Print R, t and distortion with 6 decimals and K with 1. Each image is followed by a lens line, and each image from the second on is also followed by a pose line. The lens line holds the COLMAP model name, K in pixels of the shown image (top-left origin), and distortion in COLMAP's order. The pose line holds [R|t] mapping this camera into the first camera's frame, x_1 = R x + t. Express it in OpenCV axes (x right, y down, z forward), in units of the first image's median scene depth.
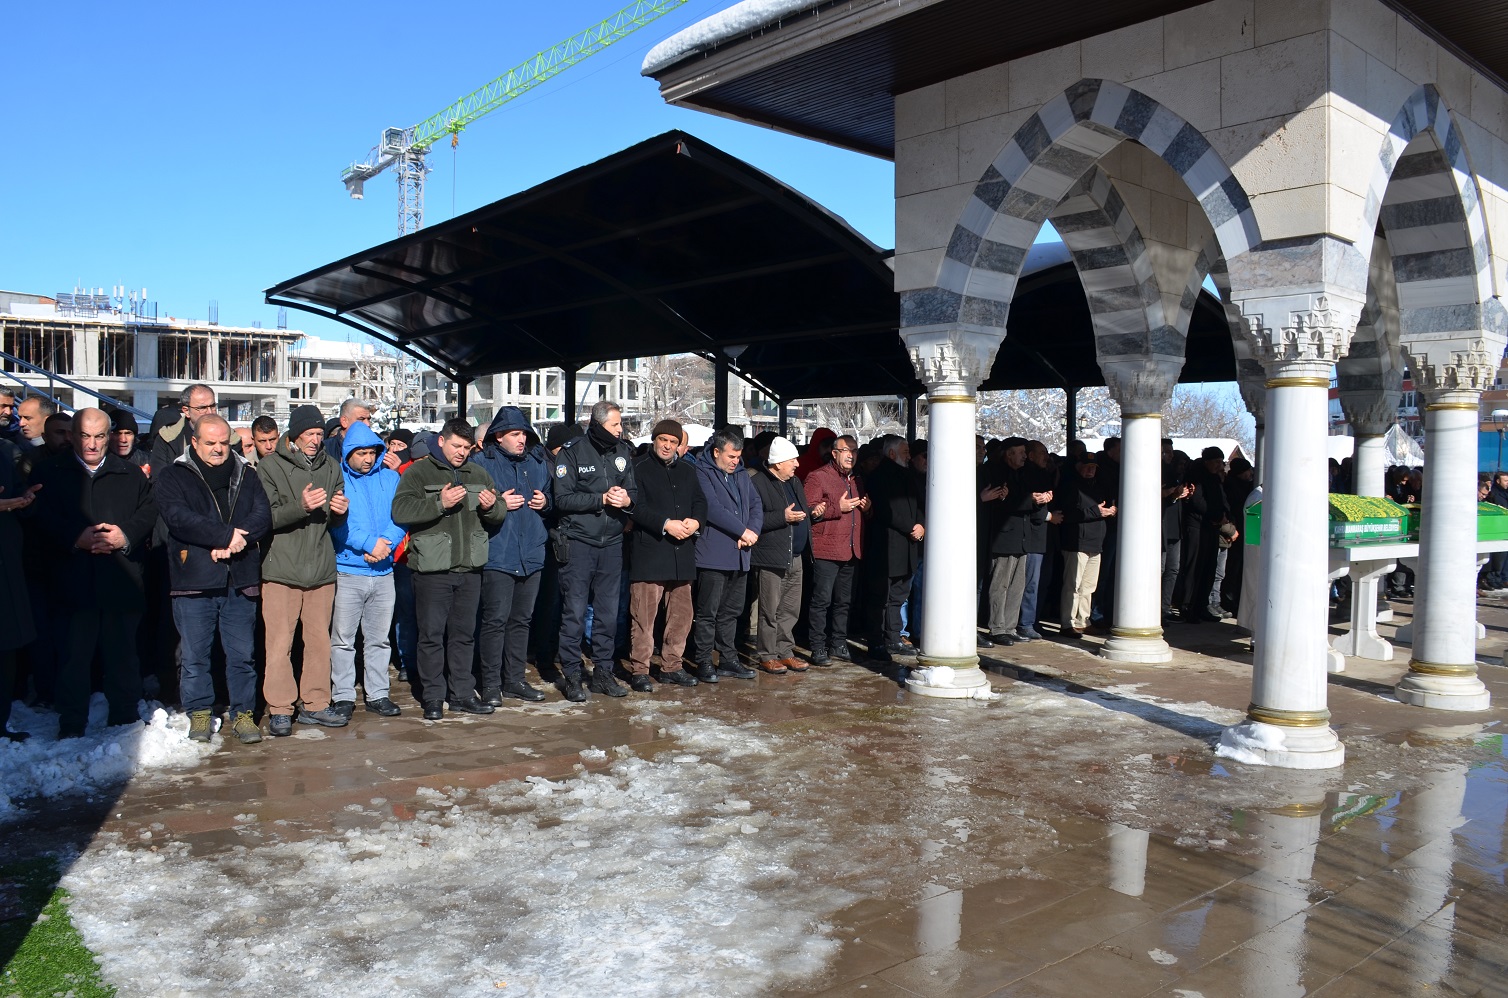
lens RADIAL K [[1172.6, 0, 748.7], [0, 1172.6, 511.0], [0, 0, 1]] dist [-0.155175, 0.107910]
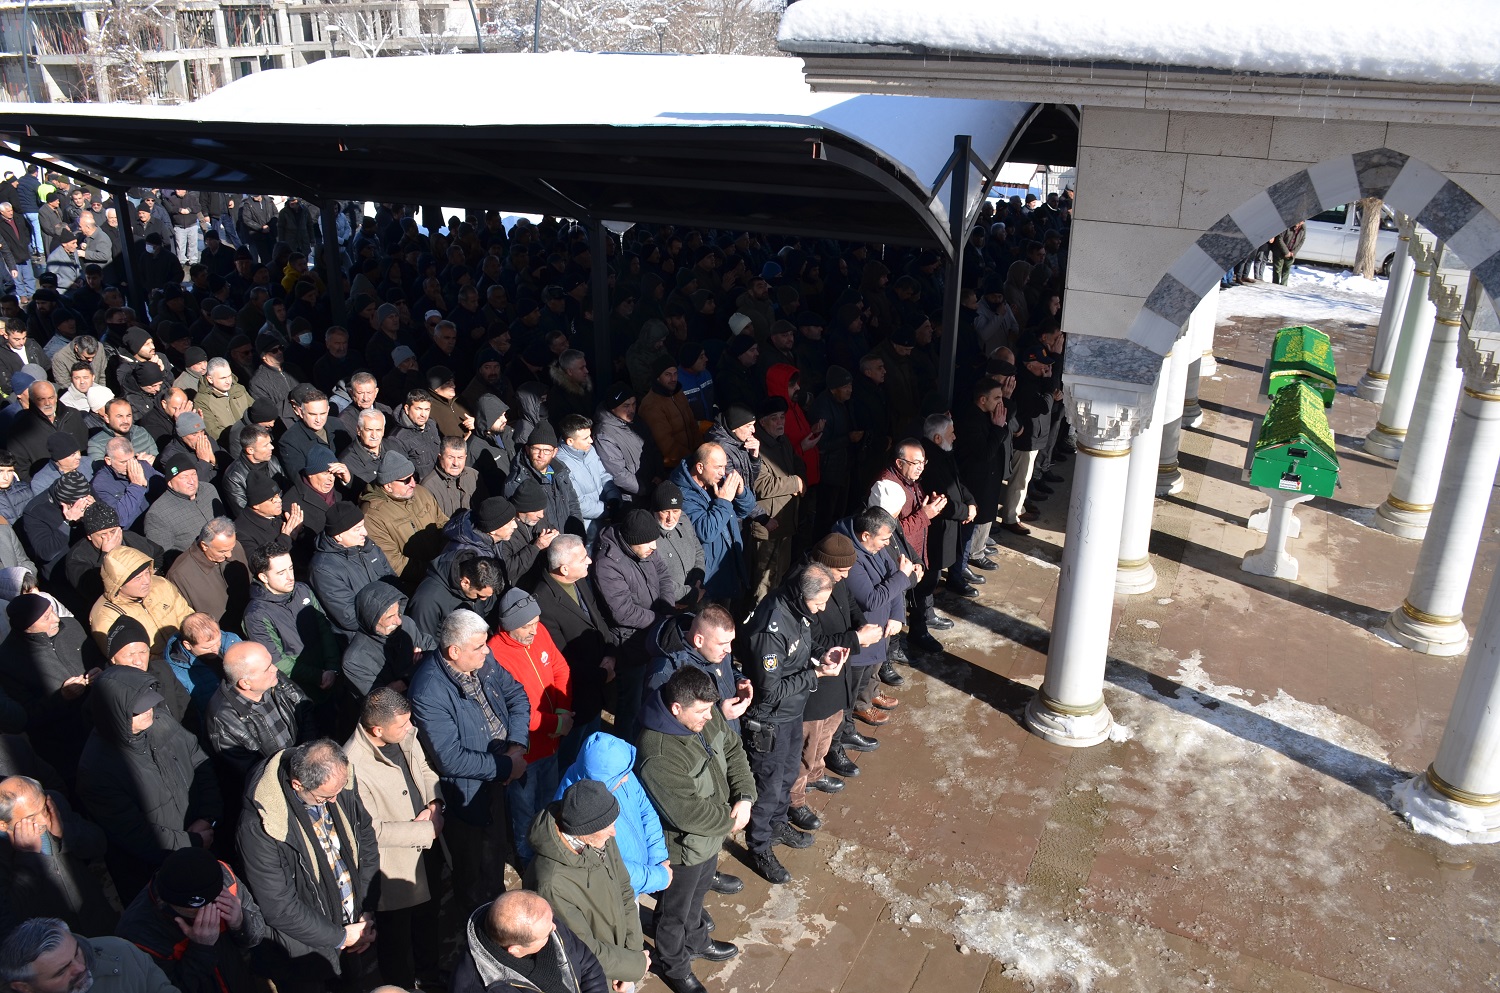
lens RADIAL K [[1166.4, 0, 744.7], [0, 1166.4, 508.5], [0, 0, 1]] dist [-0.155175, 0.107910]
pose [[0.904435, -0.178049, 0.387681, -0.420434], [0.022872, 0.927674, 0.372691, -0.382407], [-0.425998, -0.328208, 0.843093, 0.361895]]
